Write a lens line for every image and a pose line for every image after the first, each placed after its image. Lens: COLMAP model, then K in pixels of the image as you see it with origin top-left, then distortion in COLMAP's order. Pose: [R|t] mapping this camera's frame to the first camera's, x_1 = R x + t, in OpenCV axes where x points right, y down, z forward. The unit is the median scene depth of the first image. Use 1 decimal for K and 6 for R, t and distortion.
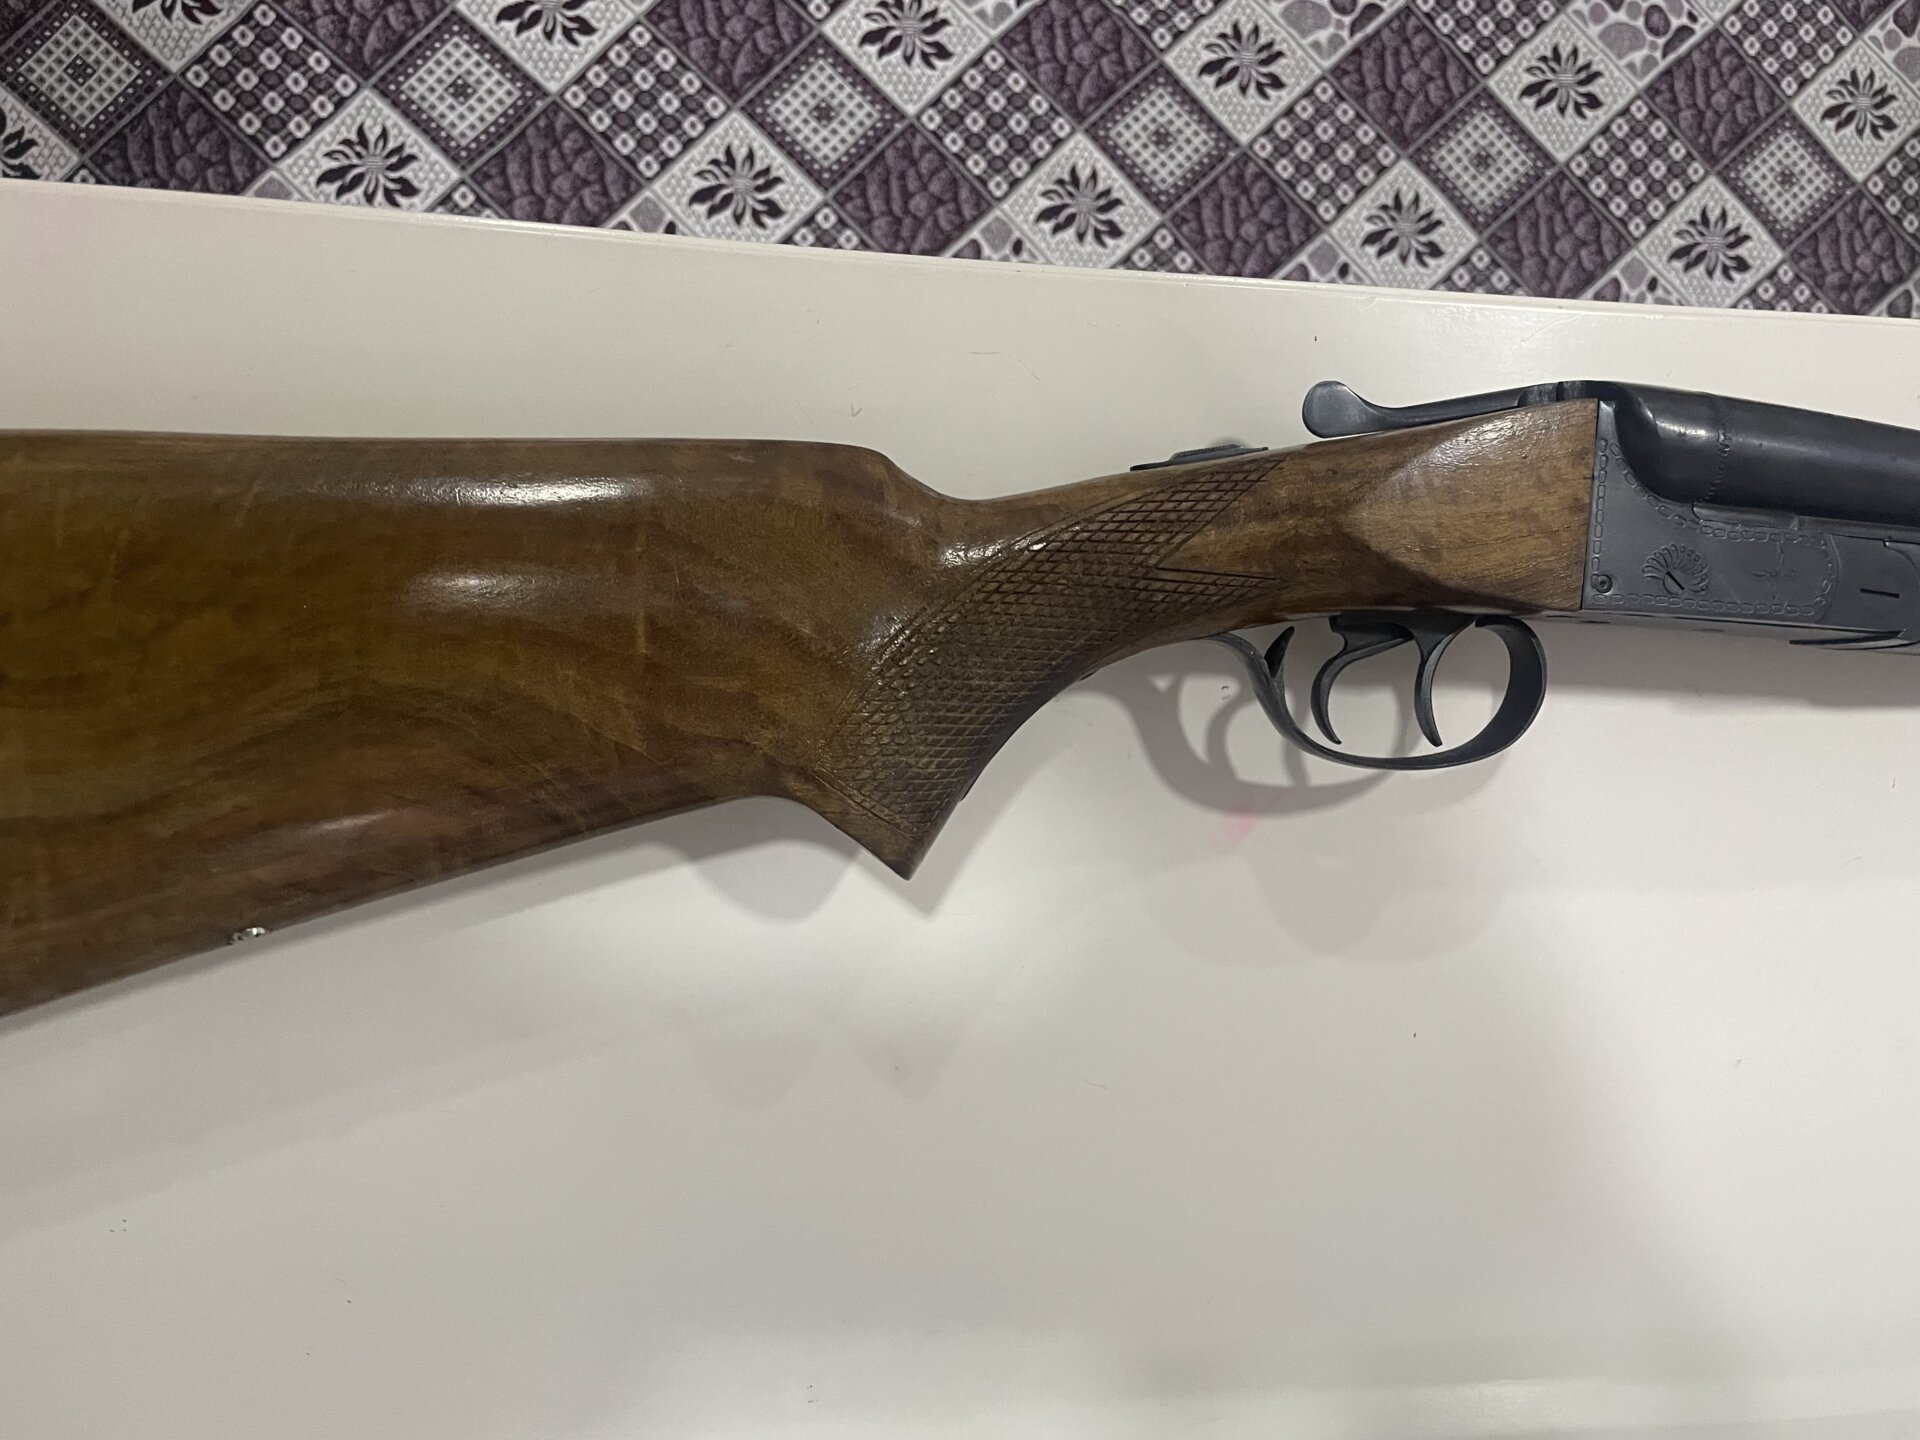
lens RADIAL K [[1435.8, 0, 964.4], [0, 1435.8, 737.6], [0, 0, 1]] dist [0.013938, -0.016429]
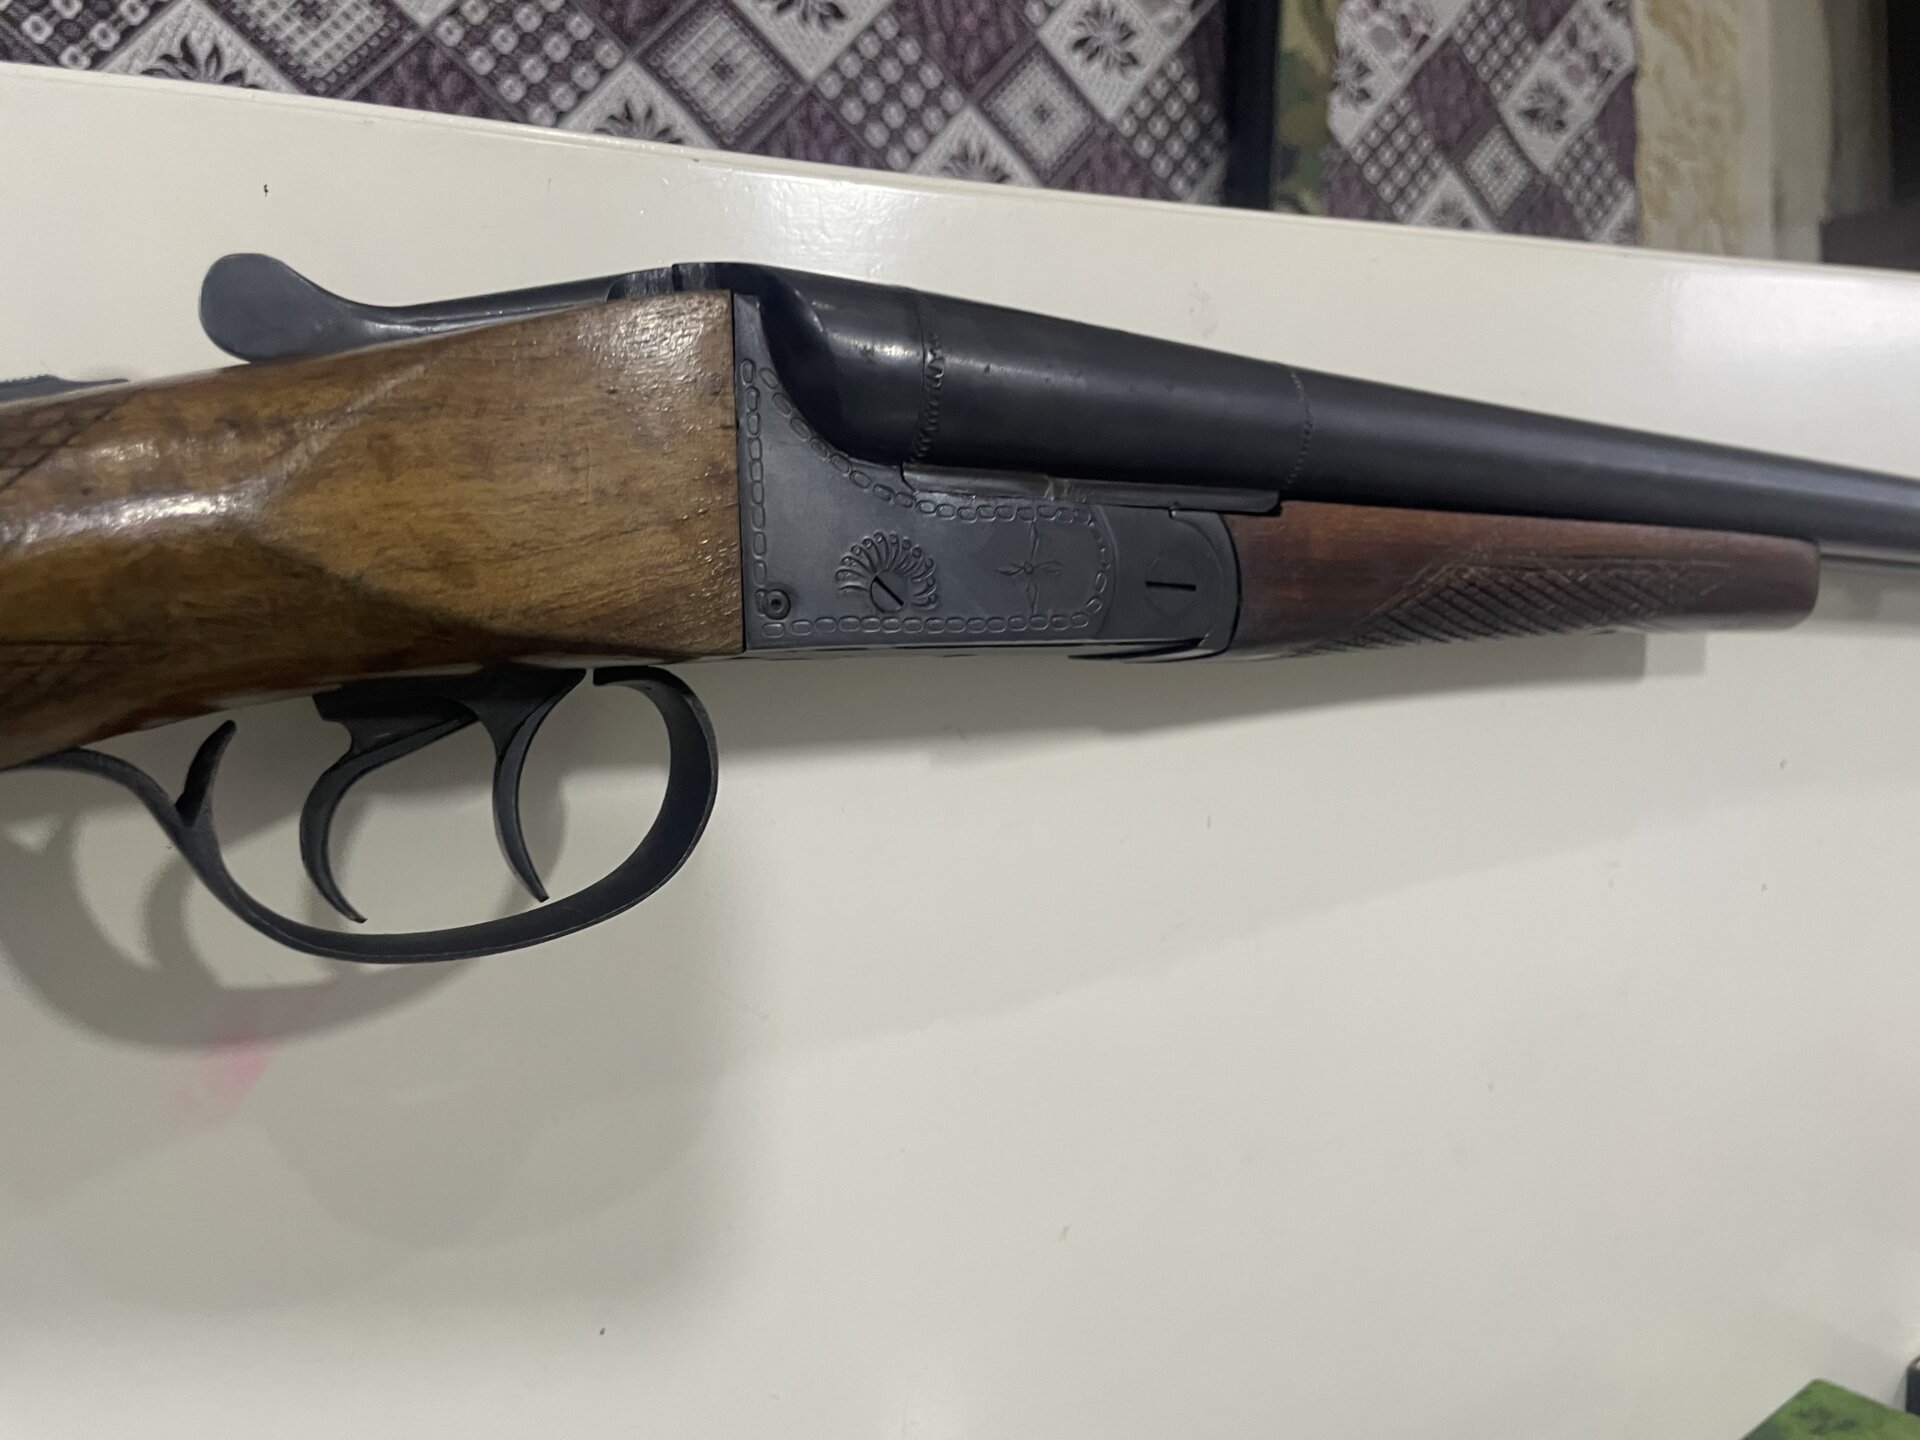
lens RADIAL K [[1435.8, 0, 965.0], [0, 1435.8, 716.1], [0, 0, 1]] dist [0.013938, -0.016429]
pose [[0.910429, -0.101969, 0.400901, 0.261544], [0.101360, 0.994589, 0.022790, -0.063752], [-0.401056, 0.019887, 0.915838, 0.407265]]
